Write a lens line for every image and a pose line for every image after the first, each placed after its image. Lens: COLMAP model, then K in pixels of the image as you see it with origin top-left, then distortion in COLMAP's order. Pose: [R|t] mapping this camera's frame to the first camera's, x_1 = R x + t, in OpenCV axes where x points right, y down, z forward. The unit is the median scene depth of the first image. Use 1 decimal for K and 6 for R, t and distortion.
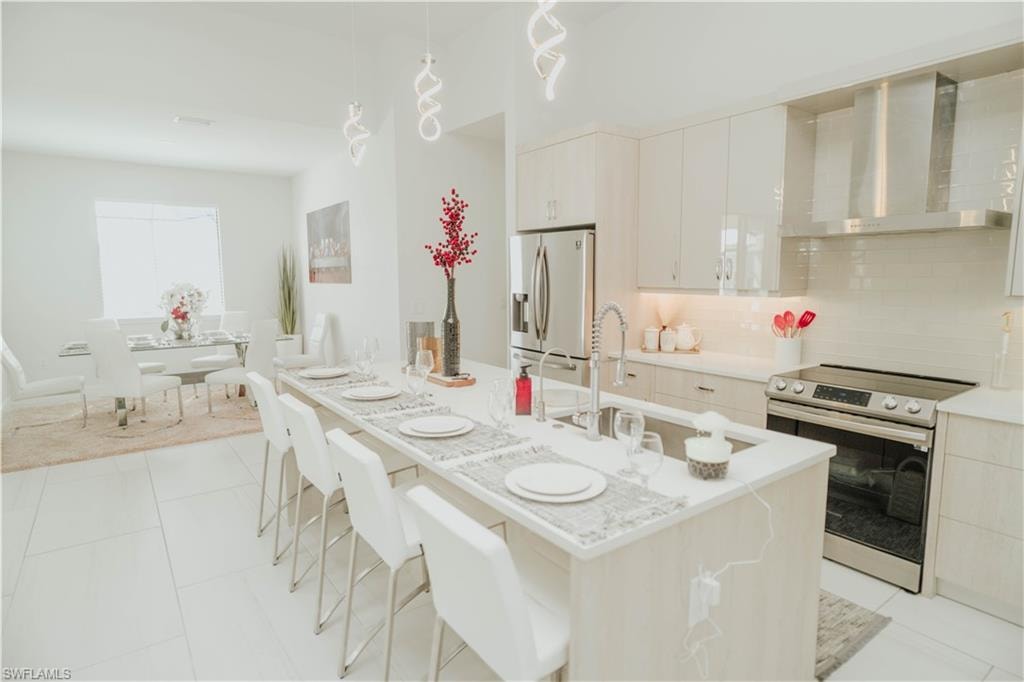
lens RADIAL K [[561.5, 0, 514.1], [0, 561.5, 339.7], [0, 0, 1]] dist [0.018199, 0.001481]
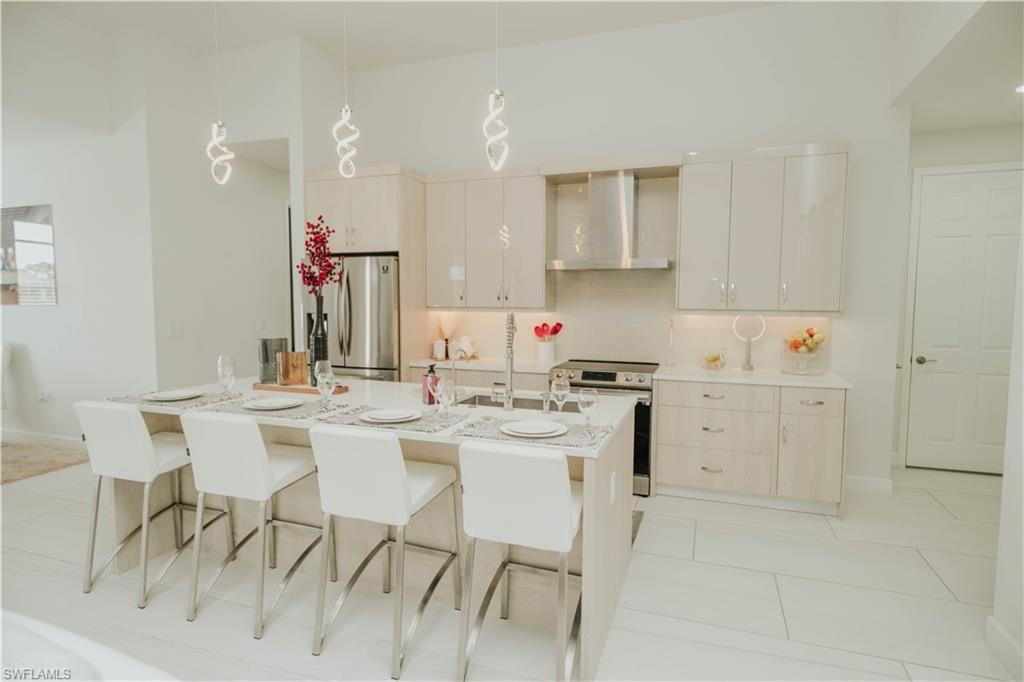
lens RADIAL K [[561.5, 0, 526.6], [0, 561.5, 329.7], [0, 0, 1]] dist [0.018199, 0.001481]
pose [[0.826458, -0.025499, 0.562420, -0.296988], [0.059792, 0.997299, -0.042647, 0.019732], [-0.559814, 0.068875, 0.825751, -0.093314]]
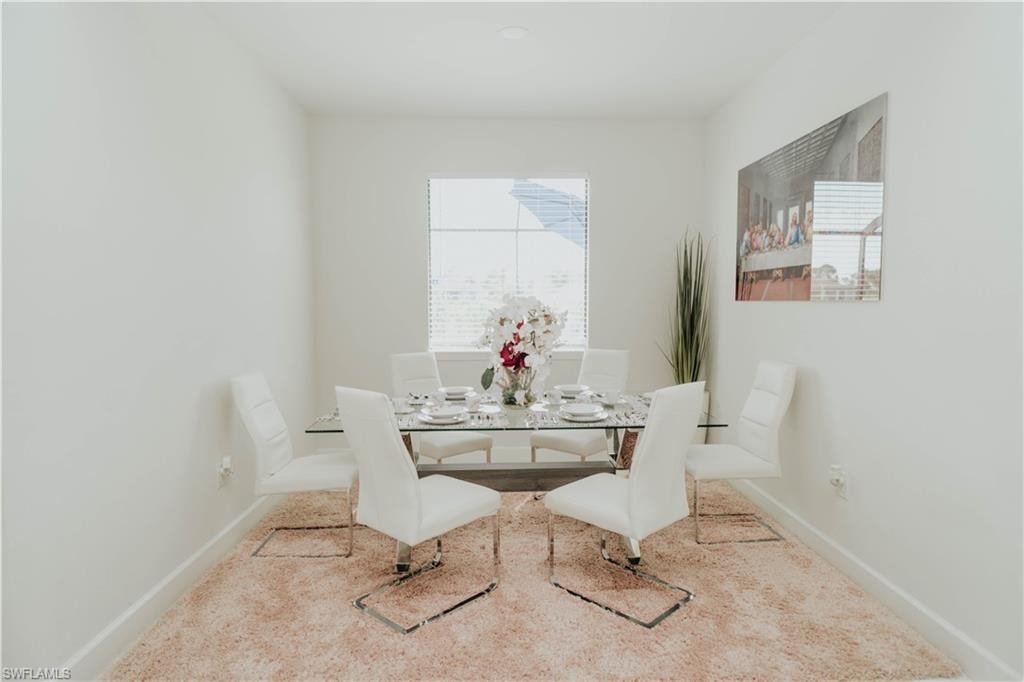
lens RADIAL K [[561.5, 0, 511.9], [0, 561.5, 338.5], [0, 0, 1]] dist [0.018199, 0.001481]
pose [[0.820425, 0.048310, -0.569710, -0.422568], [-0.070341, 0.997383, -0.016722, -0.074301], [0.567411, 0.053793, 0.821676, 0.809791]]
